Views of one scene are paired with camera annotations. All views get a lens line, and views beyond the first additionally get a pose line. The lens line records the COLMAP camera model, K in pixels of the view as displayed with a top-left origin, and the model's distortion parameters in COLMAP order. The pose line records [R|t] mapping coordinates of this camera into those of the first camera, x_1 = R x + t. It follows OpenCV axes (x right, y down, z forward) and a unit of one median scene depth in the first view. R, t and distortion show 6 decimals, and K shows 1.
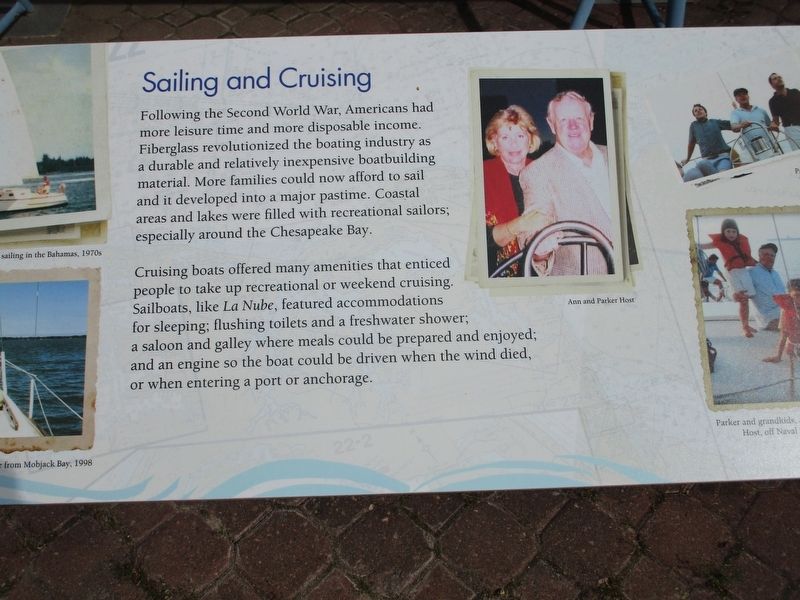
lens RADIAL K [[830.0, 0, 400.0], [0, 830.0, 300.0], [0, 0, 1]] dist [-0.029393, 0.002773]
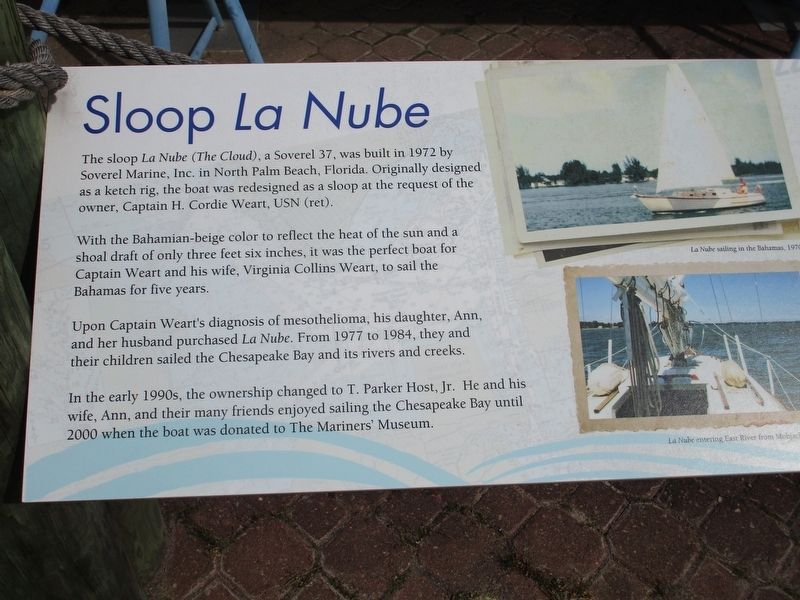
lens RADIAL K [[830.0, 0, 400.0], [0, 830.0, 300.0], [0, 0, 1]] dist [-0.029393, 0.002773]
pose [[0.999144, 0.003094, 0.041247, -0.892960], [-0.002107, 0.999711, -0.023951, 0.039307], [-0.041310, 0.023844, 0.998862, -0.078190]]
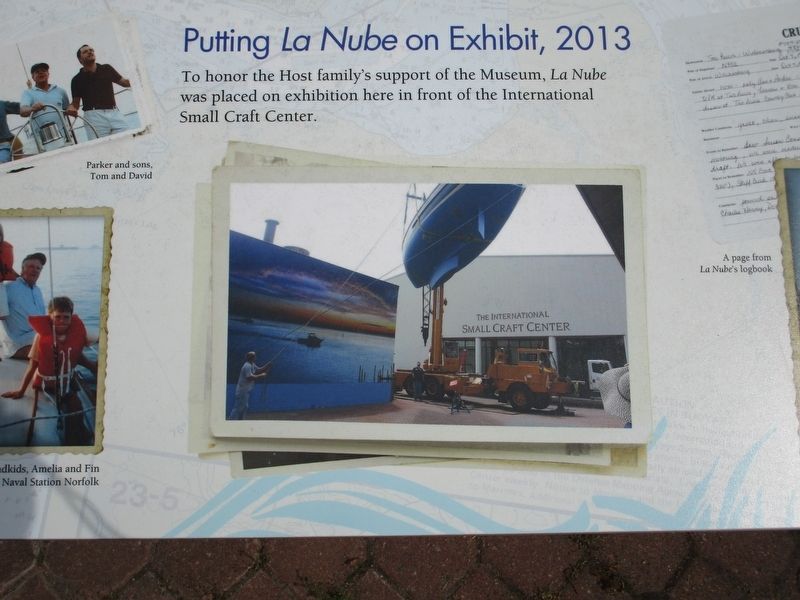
lens RADIAL K [[818.0, 0, 400.0], [0, 818.0, 300.0], [0, 0, 1]] dist [-0.011420, -0.026360]
pose [[0.999758, 0.020857, -0.007047, 0.791119], [-0.020536, 0.998868, 0.042915, -0.062036], [0.007934, -0.042760, 0.999054, 0.176485]]
